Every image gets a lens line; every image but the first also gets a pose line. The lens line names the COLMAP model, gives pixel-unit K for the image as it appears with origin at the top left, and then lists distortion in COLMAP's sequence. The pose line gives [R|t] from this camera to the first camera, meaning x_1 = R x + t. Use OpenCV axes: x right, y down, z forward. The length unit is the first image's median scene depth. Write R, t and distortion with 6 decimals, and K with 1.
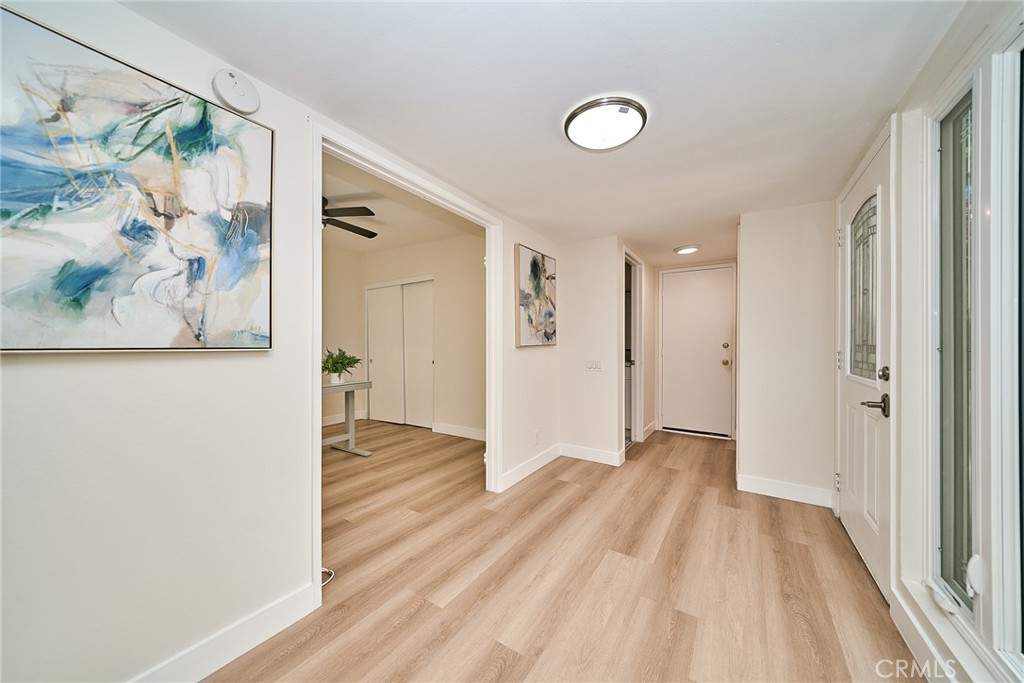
lens RADIAL K [[349.1, 0, 507.5], [0, 349.1, 346.6], [0, 0, 1]] dist [0.001989, -0.000198]
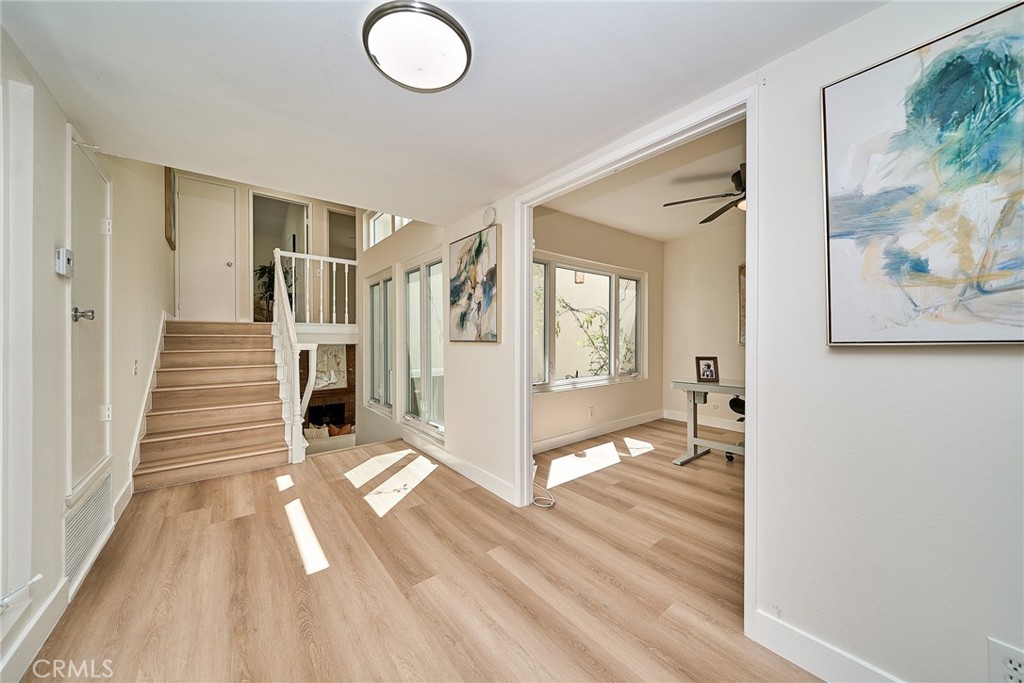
lens RADIAL K [[349.1, 0, 515.3], [0, 349.1, 340.1], [0, 0, 1]] dist [0.001989, -0.000198]
pose [[-0.285107, 0.005231, -0.958481, 1.126449], [-0.001777, 0.999981, 0.005986, -0.013182], [0.958494, 0.003409, -0.285092, 1.687569]]
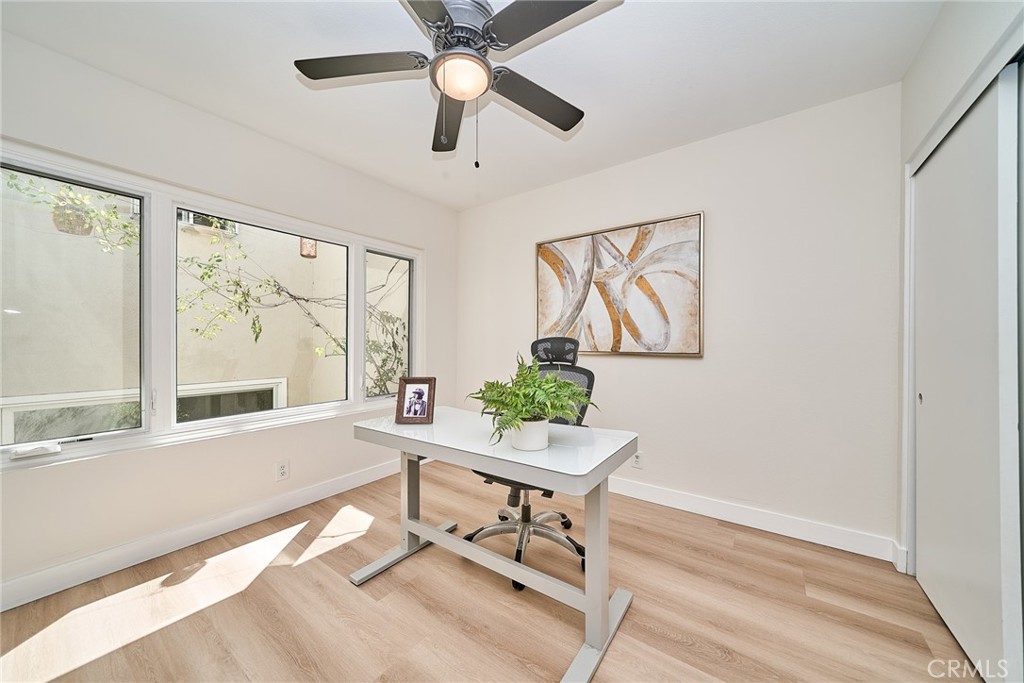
lens RADIAL K [[349.1, 0, 505.1], [0, 349.1, 338.1], [0, 0, 1]] dist [0.001989, -0.000198]
pose [[-0.047066, -0.013213, -0.998804, 1.033563], [-0.008237, 0.999884, -0.012840, -0.013920], [0.998858, 0.007622, -0.047170, 1.754587]]
